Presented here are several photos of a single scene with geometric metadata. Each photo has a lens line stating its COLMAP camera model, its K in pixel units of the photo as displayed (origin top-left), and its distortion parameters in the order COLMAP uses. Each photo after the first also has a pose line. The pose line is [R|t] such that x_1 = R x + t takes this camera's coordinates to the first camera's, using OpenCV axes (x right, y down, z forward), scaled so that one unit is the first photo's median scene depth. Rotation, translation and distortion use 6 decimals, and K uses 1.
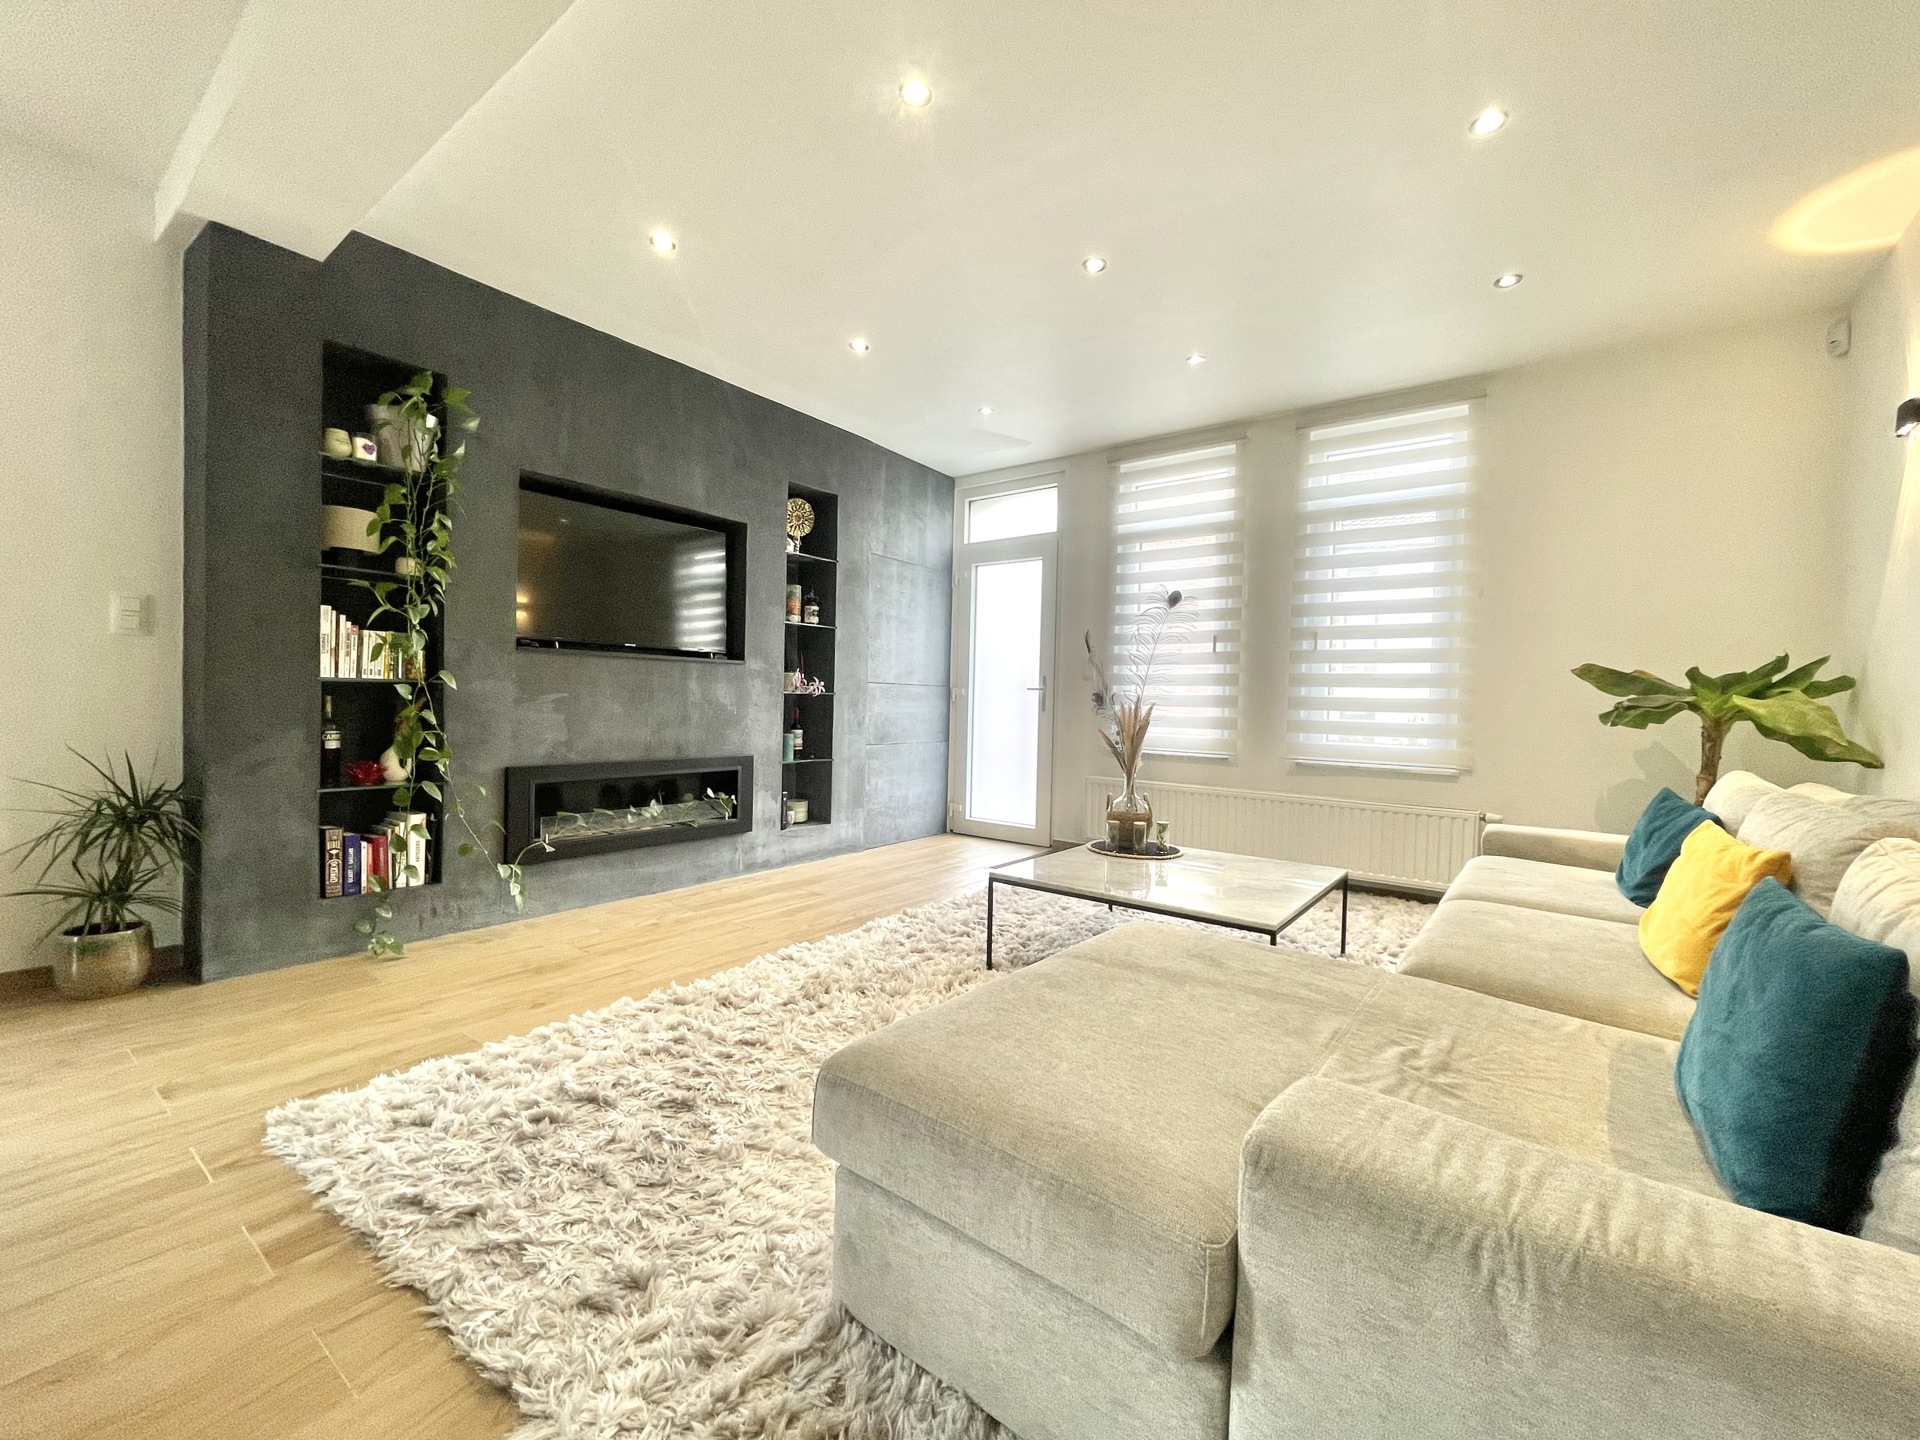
lens RADIAL K [[807.4, 0, 960.0], [0, 807.4, 720.0], [0, 0, 1]] dist [-0.002363, -0.000209]
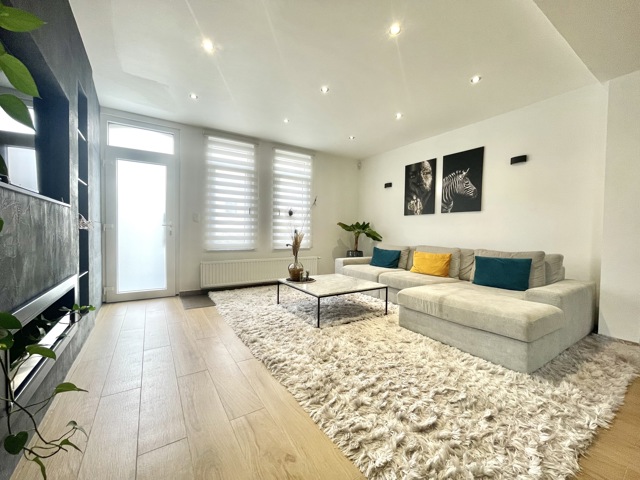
lens RADIAL K [[259.8, 0, 320.0], [0, 259.8, 240.0], [0, 0, 1]] dist [0.000409, 0.000039]
pose [[0.353324, -0.046506, 0.934344, -0.493447], [0.011638, 0.998905, 0.045319, -0.028445], [-0.935429, -0.005139, 0.353478, 0.420536]]
